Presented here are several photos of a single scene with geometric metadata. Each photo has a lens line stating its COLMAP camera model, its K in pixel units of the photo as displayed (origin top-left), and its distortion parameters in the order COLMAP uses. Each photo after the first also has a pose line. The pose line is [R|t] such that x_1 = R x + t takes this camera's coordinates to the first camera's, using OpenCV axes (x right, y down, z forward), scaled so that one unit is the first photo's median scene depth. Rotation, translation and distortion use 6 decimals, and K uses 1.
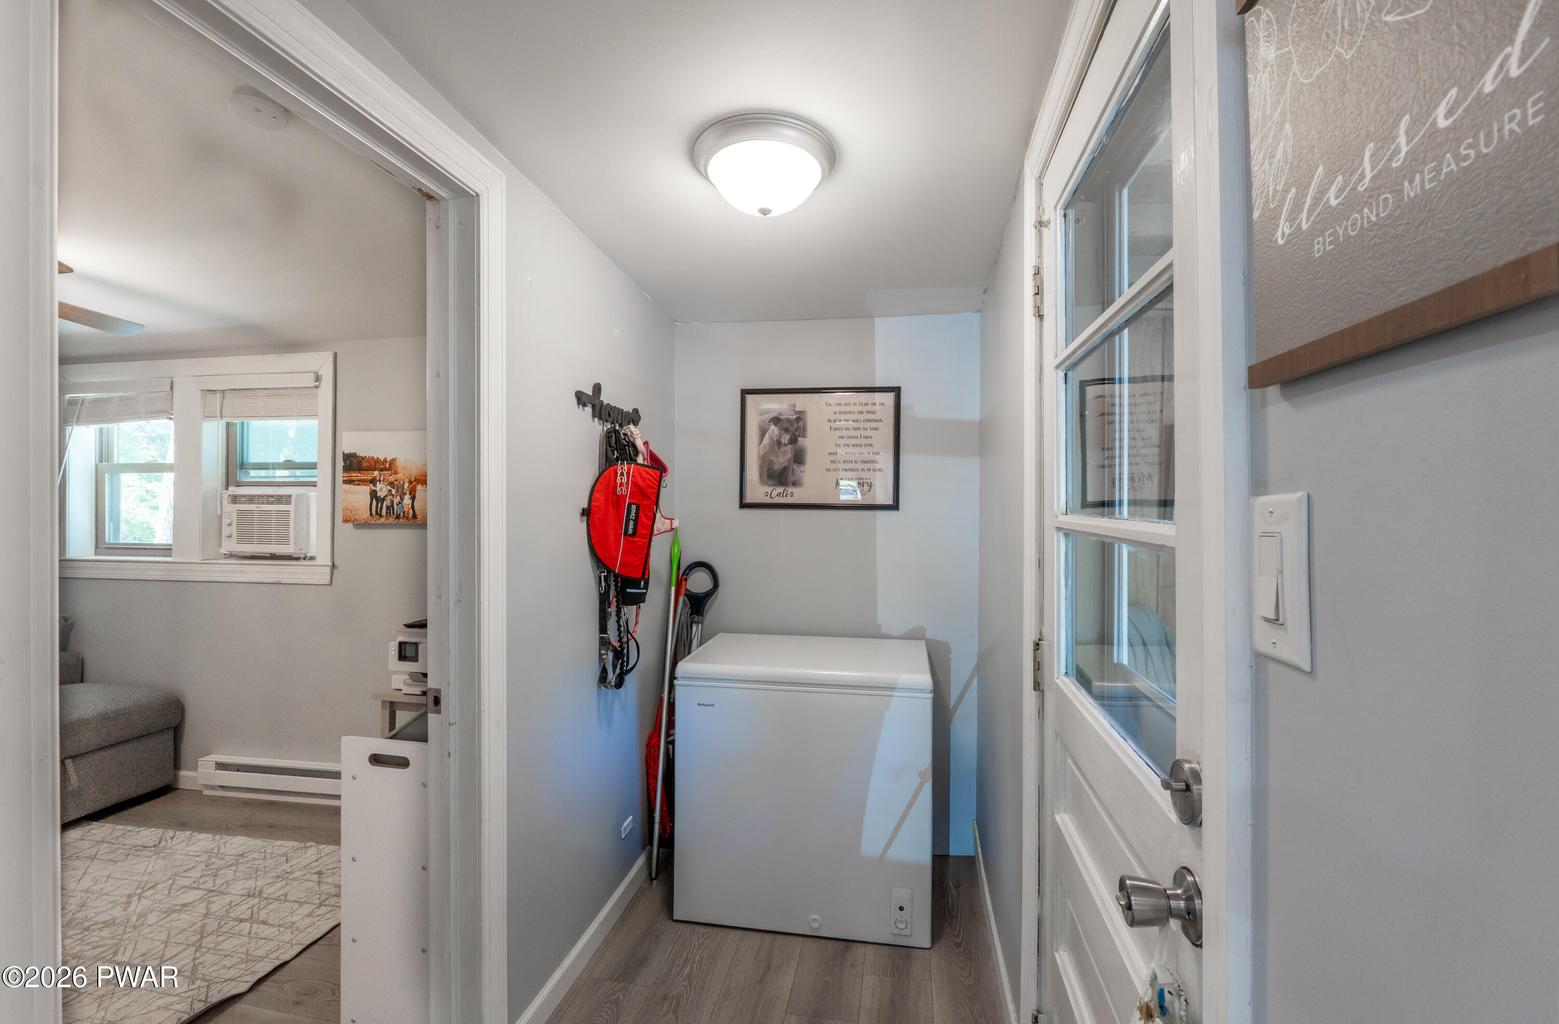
lens RADIAL K [[705.9, 0, 779.5], [0, 705.9, 504.7], [0, 0, 1]] dist [-0.005336, -0.000434]
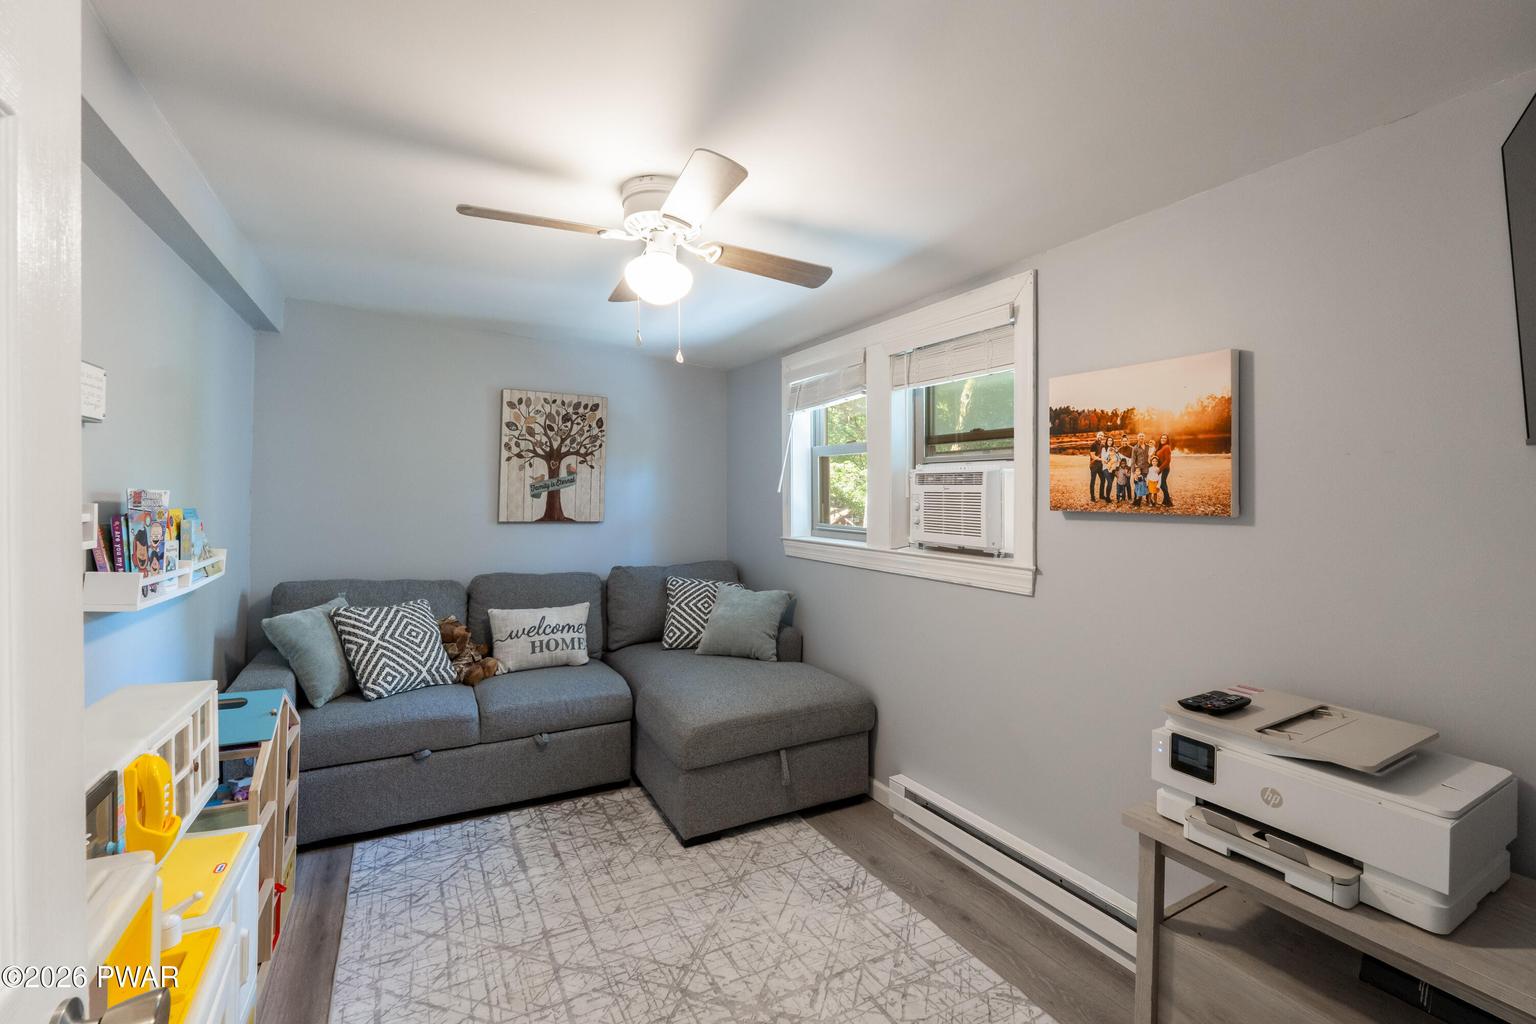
lens RADIAL K [[655.5, 0, 778.0], [0, 655.5, 494.6], [0, 0, 1]] dist [-0.005529, -0.000477]
pose [[0.645565, 0.001355, -0.763704, -0.302707], [0.008428, 0.999925, 0.008899, 0.002495], [0.763659, -0.012181, 0.645505, 0.382185]]
